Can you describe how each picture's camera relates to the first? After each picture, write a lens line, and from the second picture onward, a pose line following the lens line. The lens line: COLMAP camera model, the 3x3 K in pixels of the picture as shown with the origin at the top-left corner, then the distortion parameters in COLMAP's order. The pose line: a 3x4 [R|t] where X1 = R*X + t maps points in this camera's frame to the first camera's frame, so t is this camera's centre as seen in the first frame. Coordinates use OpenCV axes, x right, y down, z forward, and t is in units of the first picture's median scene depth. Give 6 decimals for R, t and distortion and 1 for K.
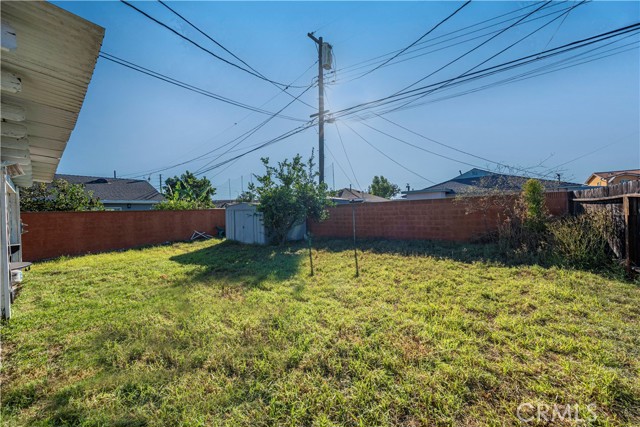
lens RADIAL K [[215.5, 0, 319.9], [0, 215.5, 214.0], [0, 0, 1]] dist [-0.000811, -0.000052]
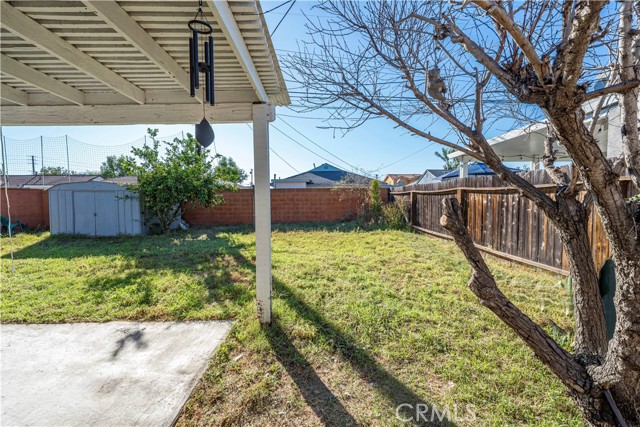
lens RADIAL K [[268.6, 0, 320.0], [0, 268.6, 211.8], [0, 0, 1]] dist [0.002347, -0.000325]
pose [[0.781706, -0.006854, 0.623610, -0.403451], [-0.010864, 0.999638, 0.024604, 0.025624], [-0.623553, -0.026008, 0.781348, -0.219609]]
